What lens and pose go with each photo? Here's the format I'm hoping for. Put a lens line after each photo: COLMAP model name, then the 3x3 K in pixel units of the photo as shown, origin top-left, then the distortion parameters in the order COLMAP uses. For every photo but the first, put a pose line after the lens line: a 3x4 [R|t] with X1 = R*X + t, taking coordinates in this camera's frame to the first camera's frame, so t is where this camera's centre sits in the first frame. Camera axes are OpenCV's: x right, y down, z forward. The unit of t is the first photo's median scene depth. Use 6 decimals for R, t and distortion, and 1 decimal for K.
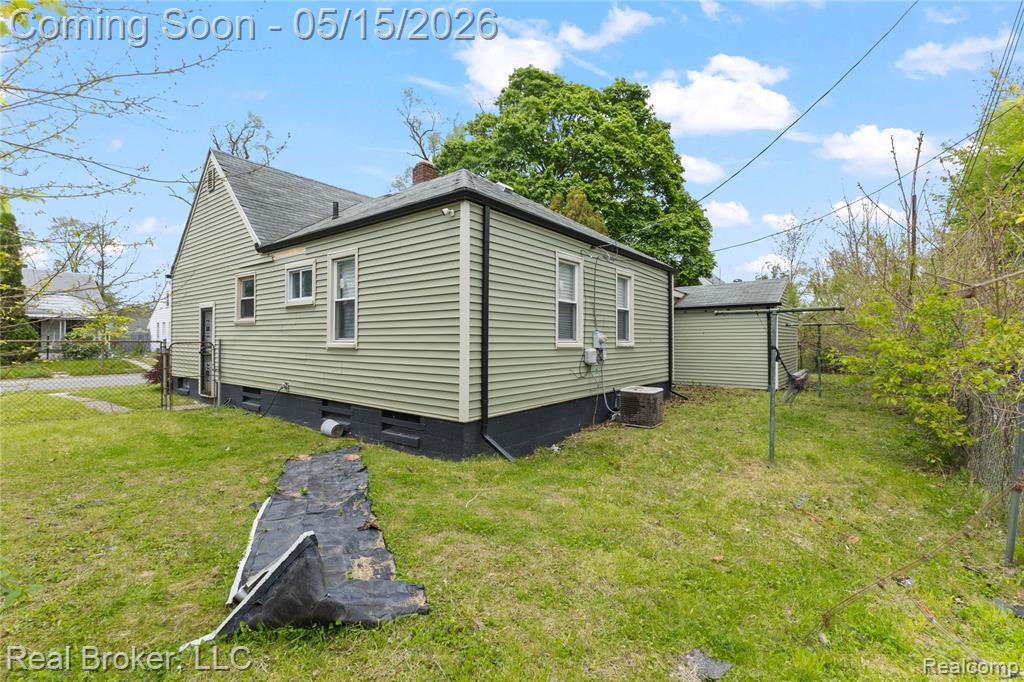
lens RADIAL K [[453.0, 0, 513.0], [0, 453.0, 329.8], [0, 0, 1]] dist [-0.001446, 0.000527]
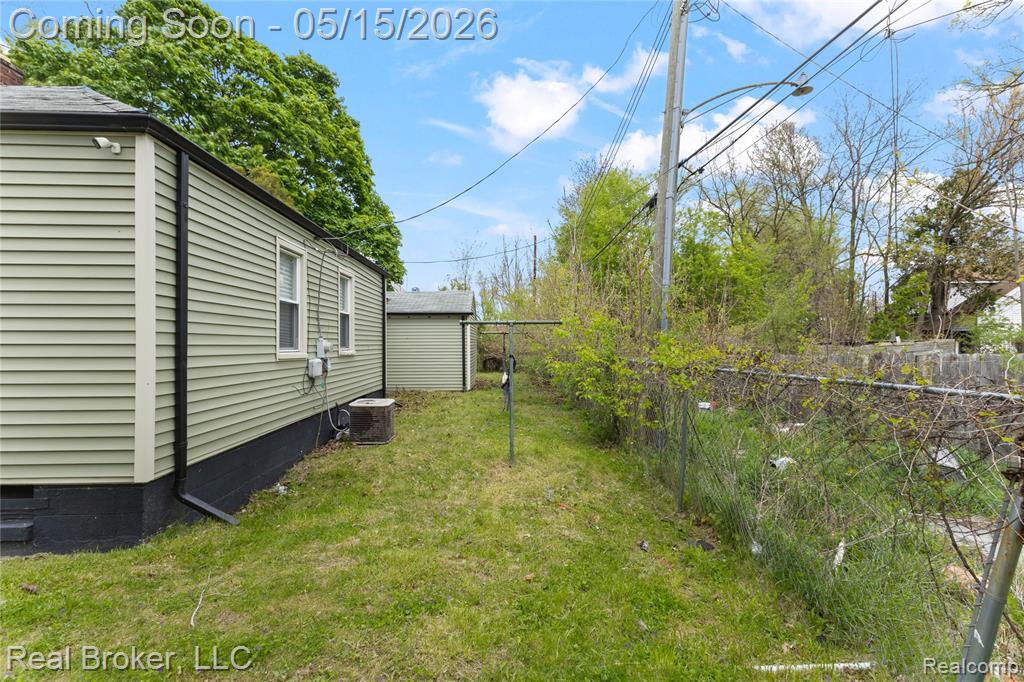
lens RADIAL K [[448.6, 0, 516.4], [0, 448.6, 338.5], [0, 0, 1]] dist [0.015812, -0.004551]
pose [[0.755896, 0.007309, 0.654651, -0.104551], [-0.016205, 0.999840, 0.007549, -0.009654], [-0.654491, -0.016314, 0.755894, 0.141025]]
